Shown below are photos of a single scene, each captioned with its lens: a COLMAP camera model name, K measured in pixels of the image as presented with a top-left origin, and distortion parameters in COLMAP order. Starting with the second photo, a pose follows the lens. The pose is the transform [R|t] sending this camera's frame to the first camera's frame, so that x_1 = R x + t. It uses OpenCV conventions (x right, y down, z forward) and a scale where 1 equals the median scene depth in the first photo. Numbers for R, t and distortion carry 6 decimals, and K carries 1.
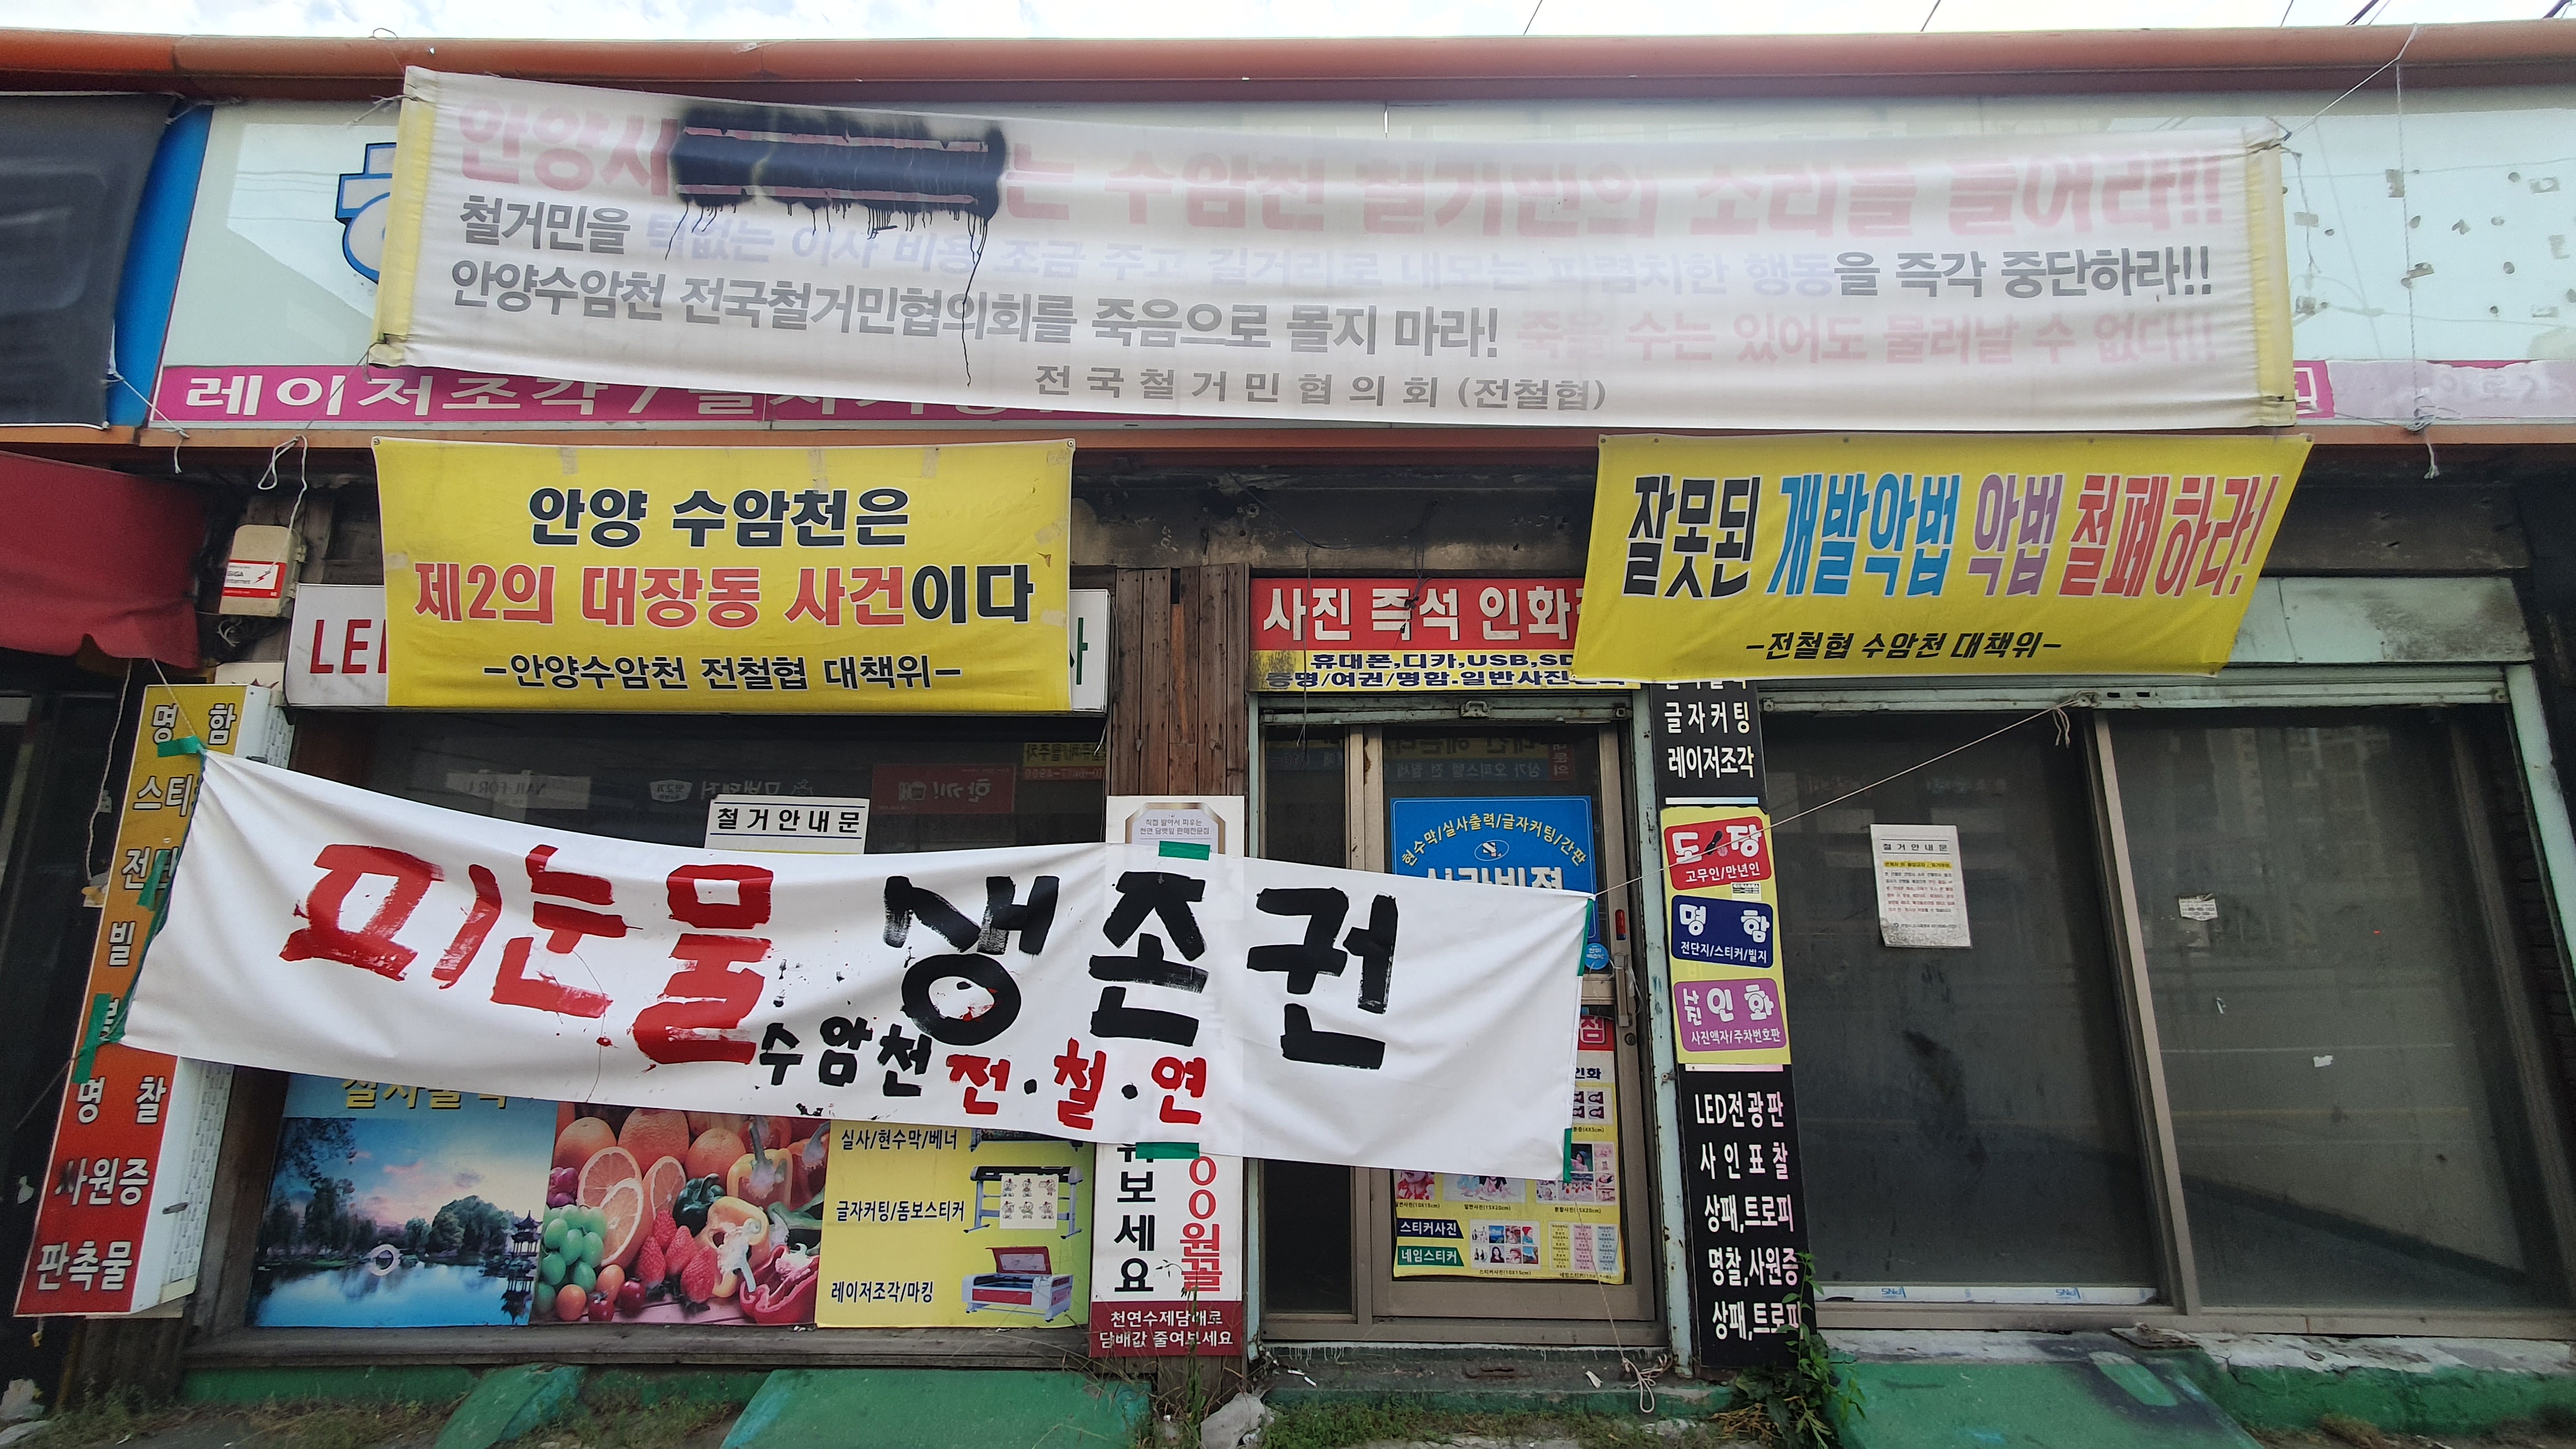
lens RADIAL K [[1043.6, 0, 1288.0], [0, 1043.6, 724.5], [0, 0, 1]] dist [0.013131, 0.000456]
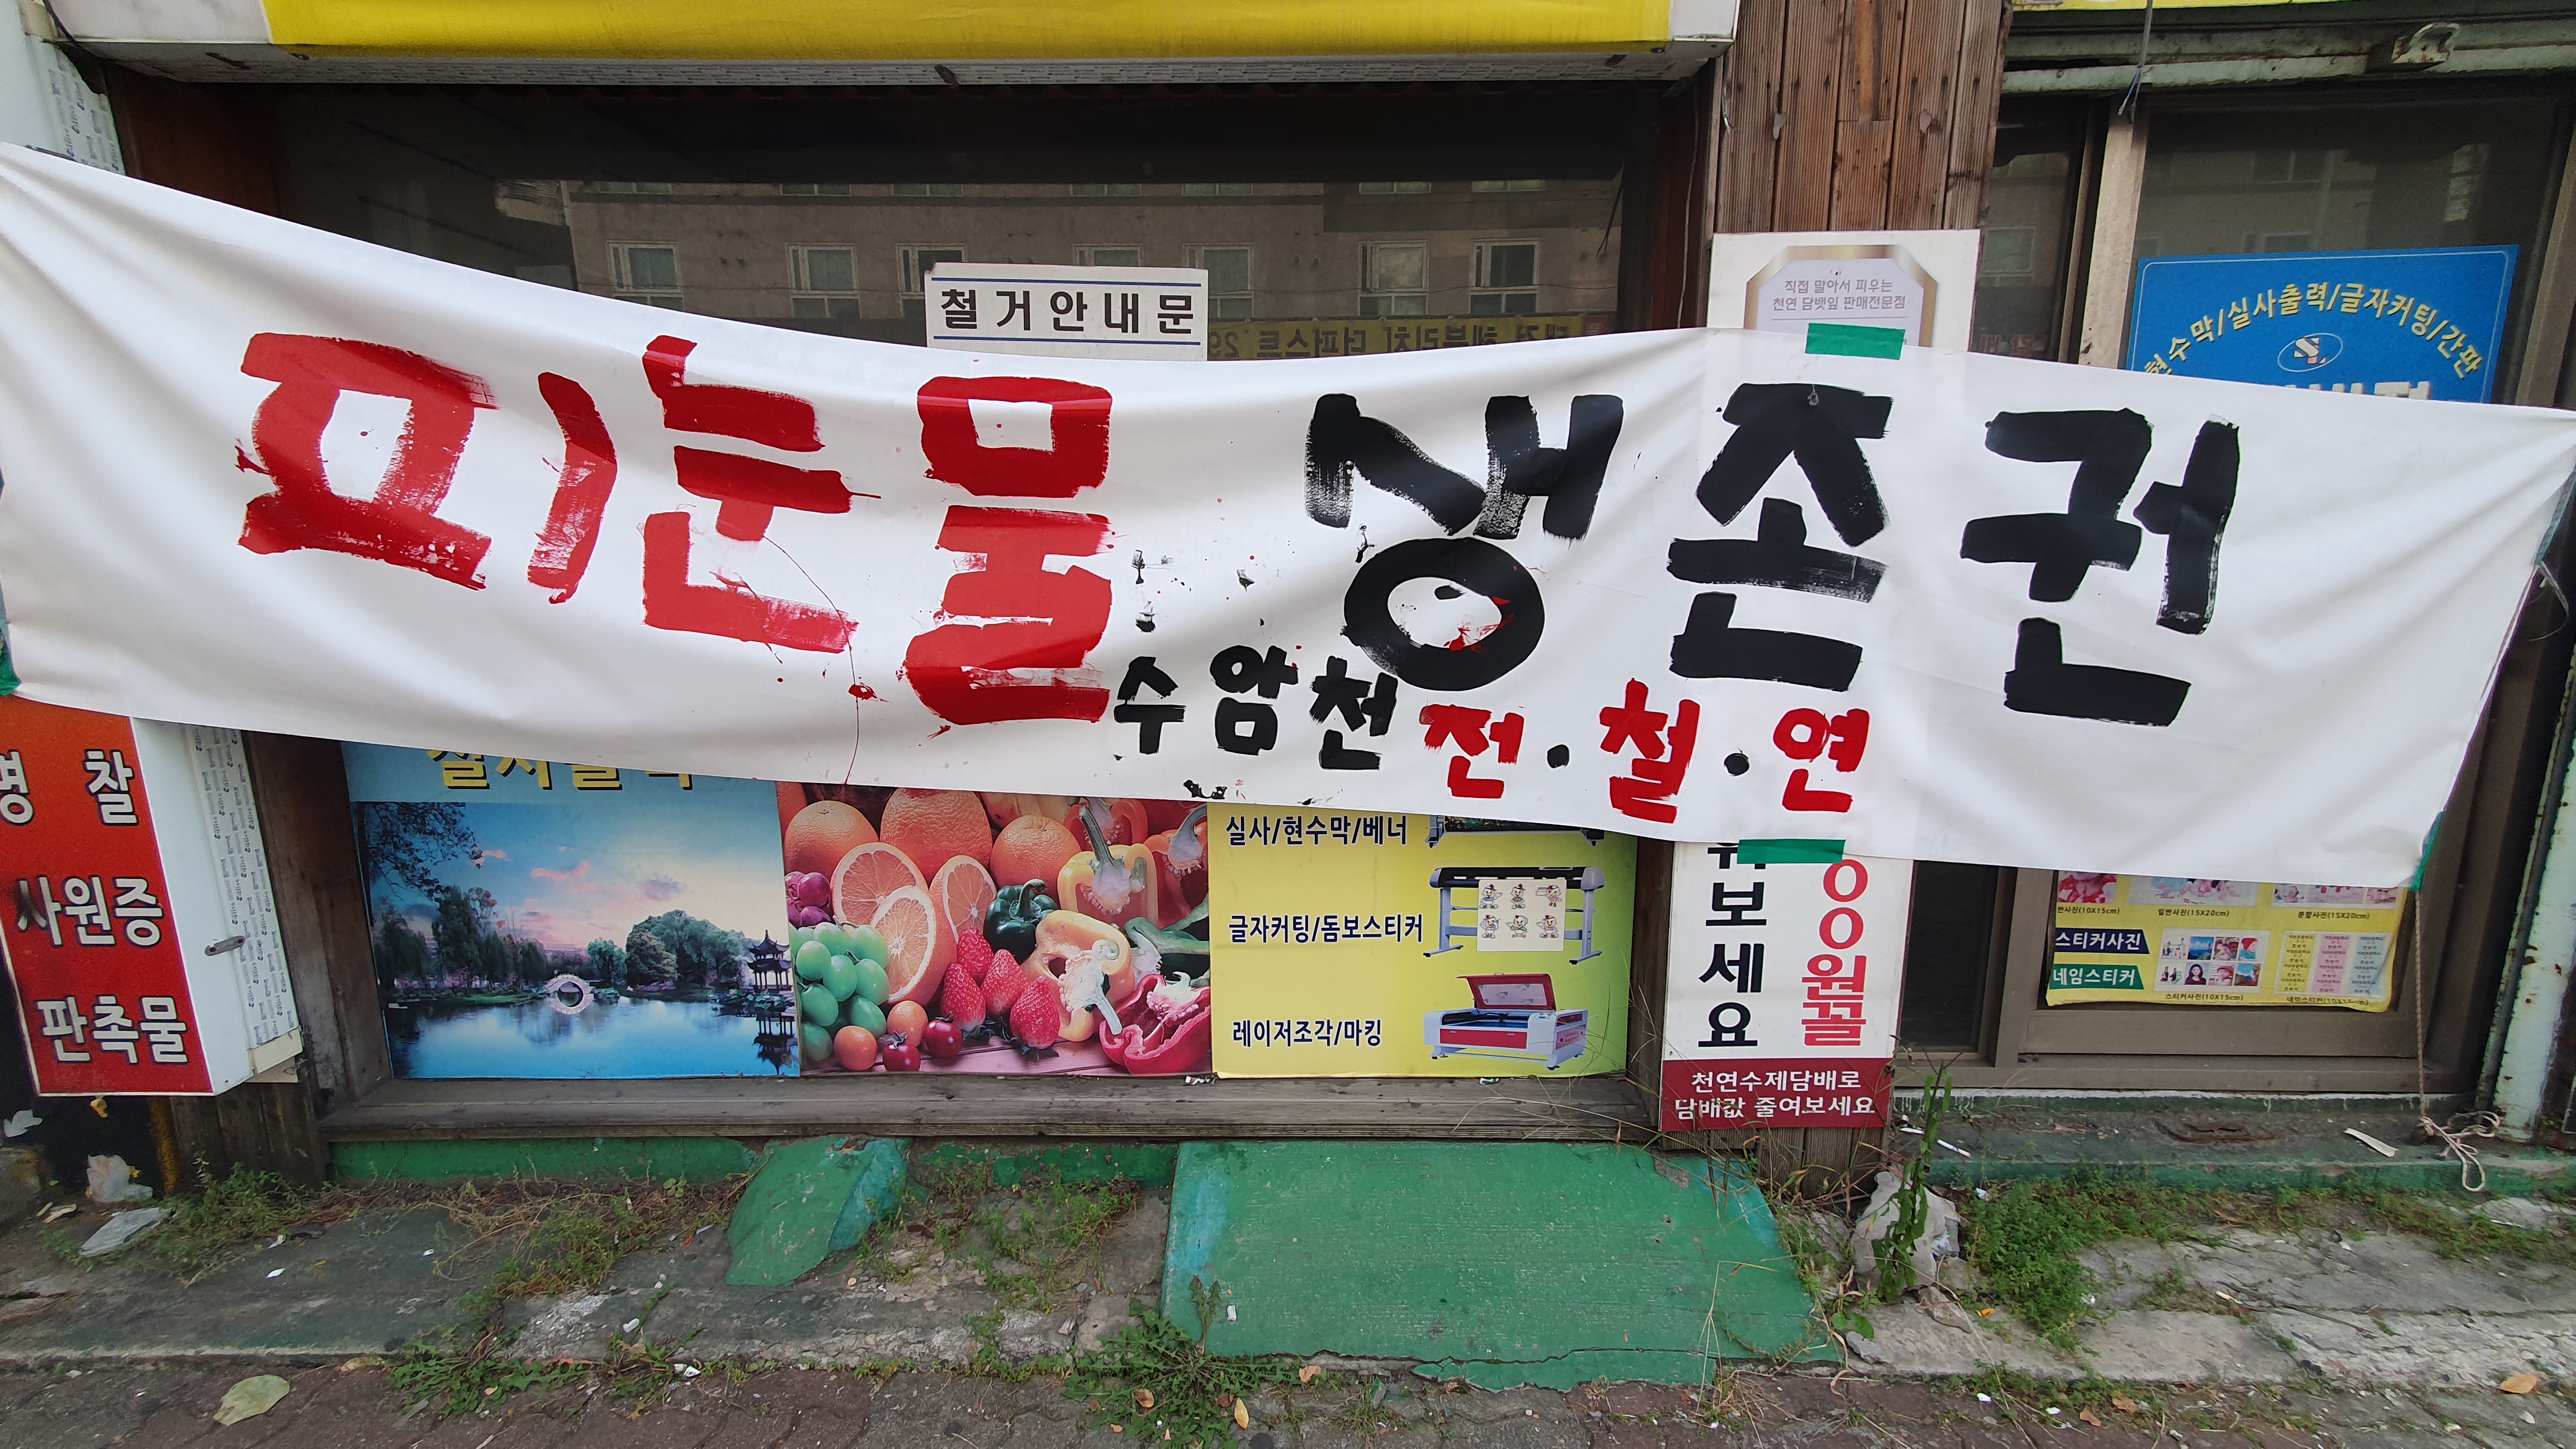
lens RADIAL K [[1017.5, 0, 1288.0], [0, 1017.5, 724.5], [0, 0, 1]] dist [0.008932, 0.000411]
pose [[0.999945, -0.010452, 0.001012, -0.399049], [0.009449, 0.937624, 0.347523, 0.121871], [-0.004581, -0.347495, 0.937671, 0.449905]]
